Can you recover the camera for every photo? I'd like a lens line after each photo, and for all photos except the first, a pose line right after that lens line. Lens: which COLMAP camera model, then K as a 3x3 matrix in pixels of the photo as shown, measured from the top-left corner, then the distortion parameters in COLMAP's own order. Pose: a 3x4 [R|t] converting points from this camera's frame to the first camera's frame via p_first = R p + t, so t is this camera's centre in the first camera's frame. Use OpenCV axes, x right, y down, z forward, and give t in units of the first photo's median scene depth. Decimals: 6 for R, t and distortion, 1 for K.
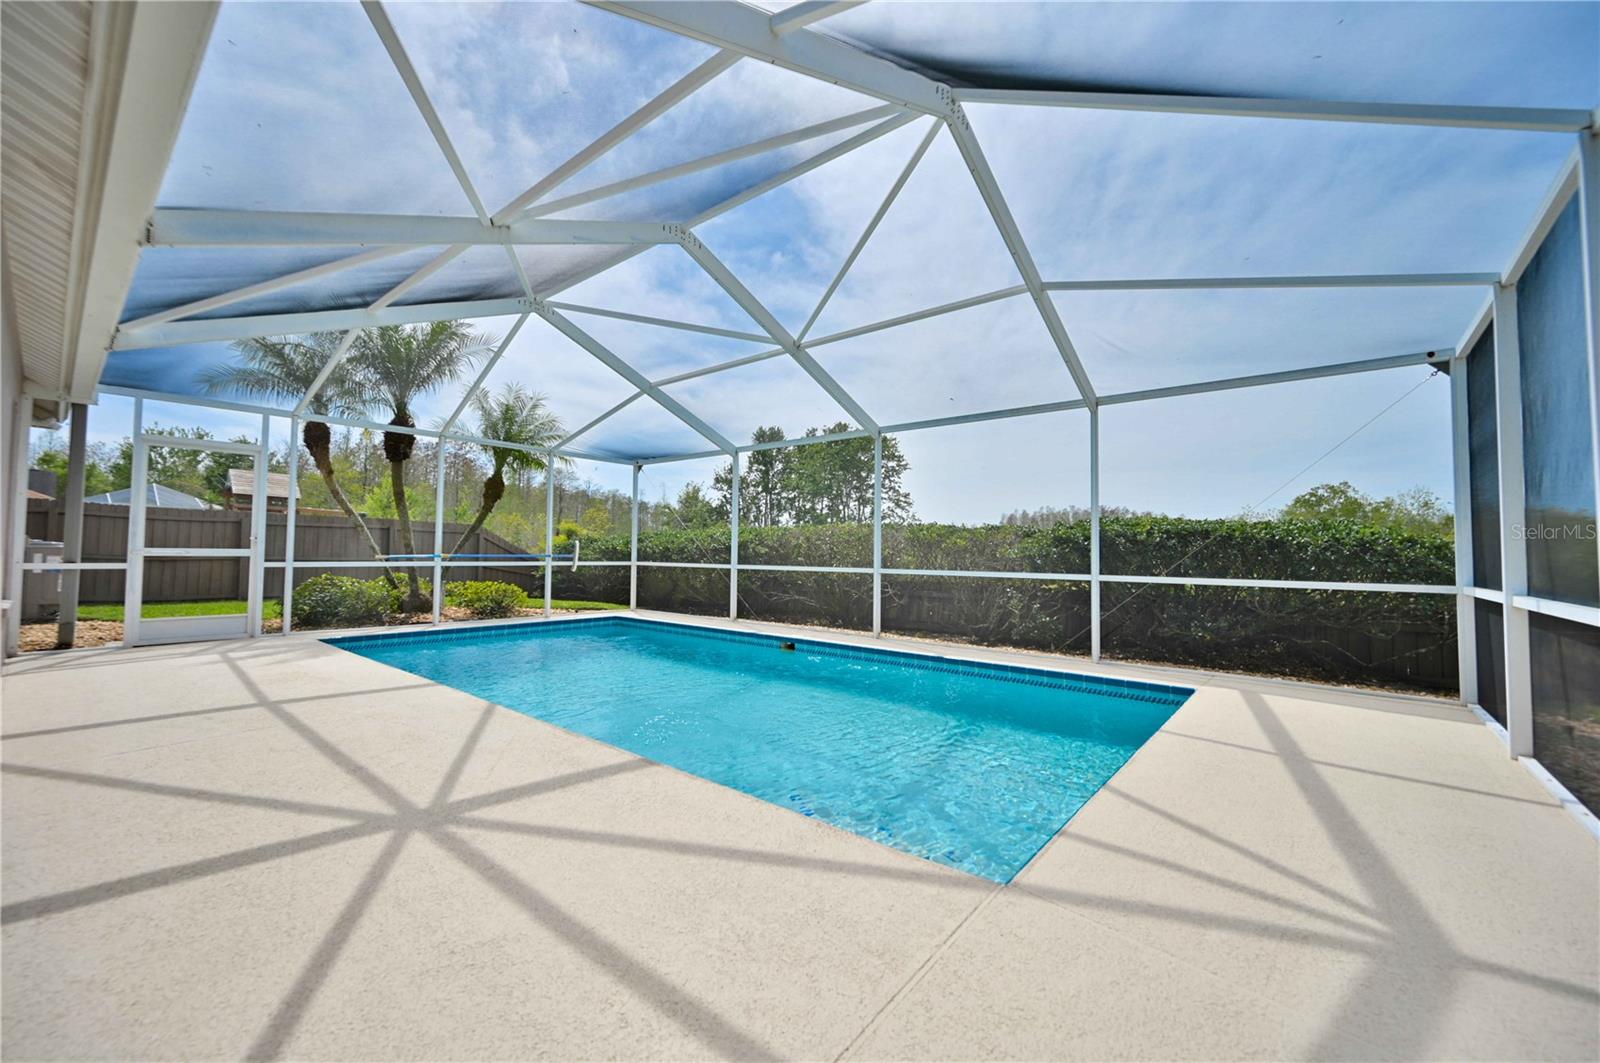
lens RADIAL K [[625.5, 0, 804.5], [0, 625.5, 533.7], [0, 0, 1]] dist [-0.000193, 0.000384]
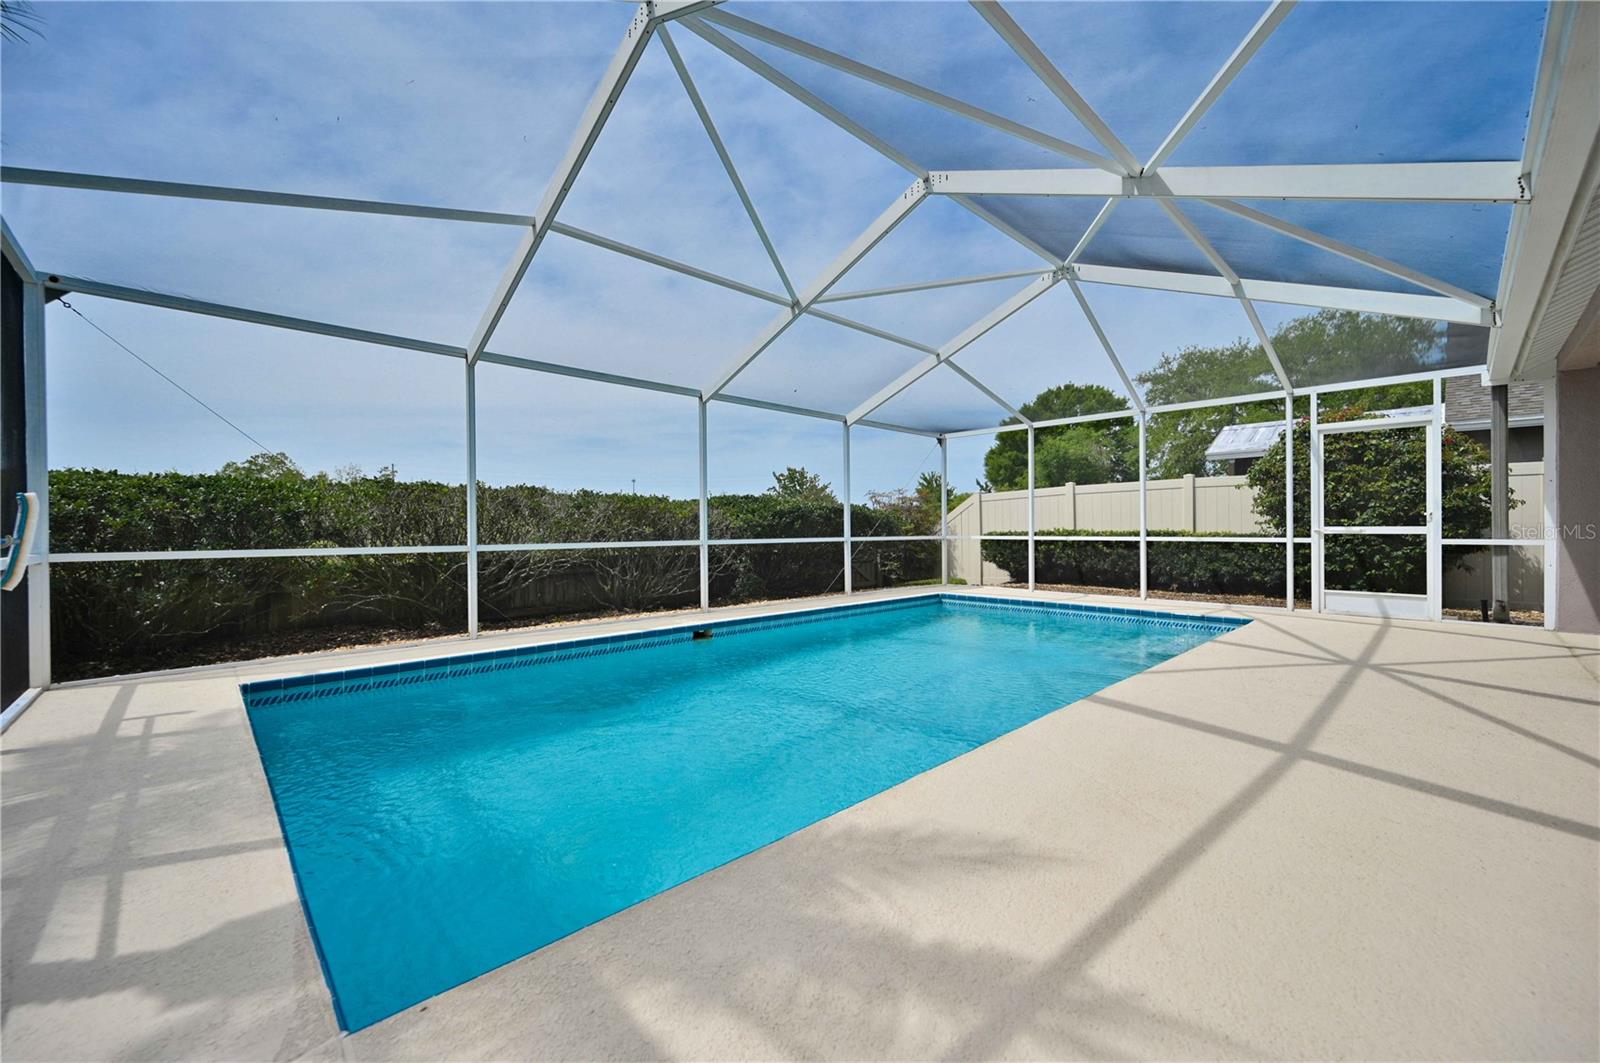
lens RADIAL K [[625.5, 0, 804.6], [0, 625.5, 531.7], [0, 0, 1]] dist [-0.000193, 0.000384]
pose [[0.100362, -0.016609, 0.994812, -0.582684], [-0.028285, 0.999409, 0.019539, 0.013671], [-0.994549, -0.030099, 0.099833, 0.533469]]
